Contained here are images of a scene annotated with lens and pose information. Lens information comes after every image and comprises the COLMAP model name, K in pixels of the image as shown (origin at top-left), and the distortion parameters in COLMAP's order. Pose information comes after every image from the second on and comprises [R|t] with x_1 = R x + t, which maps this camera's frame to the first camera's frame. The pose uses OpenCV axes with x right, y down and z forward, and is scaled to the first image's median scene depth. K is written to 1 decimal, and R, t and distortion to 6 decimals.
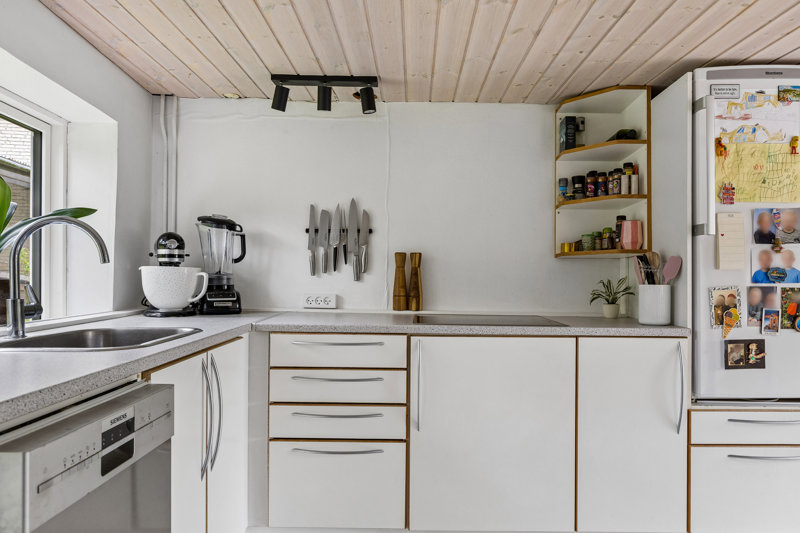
lens RADIAL K [[558.8, 0, 401.6], [0, 558.8, 274.0], [0, 0, 1]] dist [-0.002742, 0.001015]
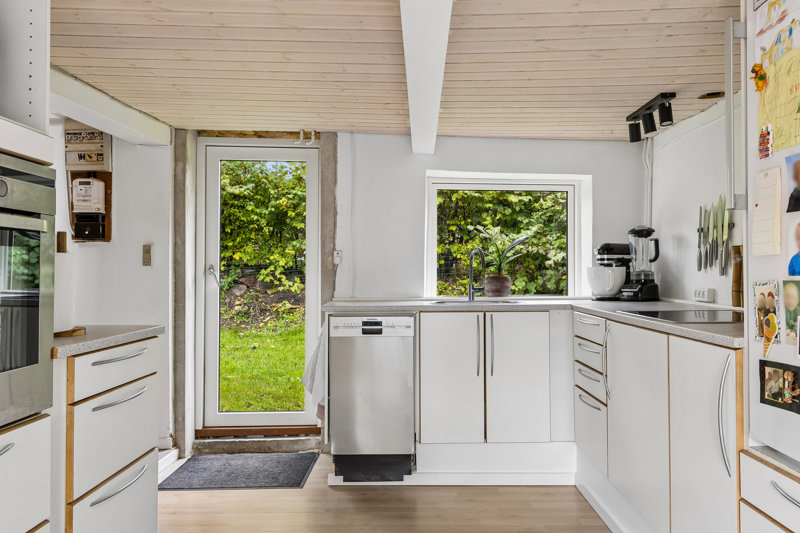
lens RADIAL K [[558.8, 0, 401.9], [0, 558.8, 265.6], [0, 0, 1]] dist [-0.002742, 0.001015]
pose [[-0.003928, -0.023573, -0.999714, 1.256391], [0.009358, 0.999677, -0.023609, 0.016097], [0.999948, -0.009448, -0.003706, 0.564334]]
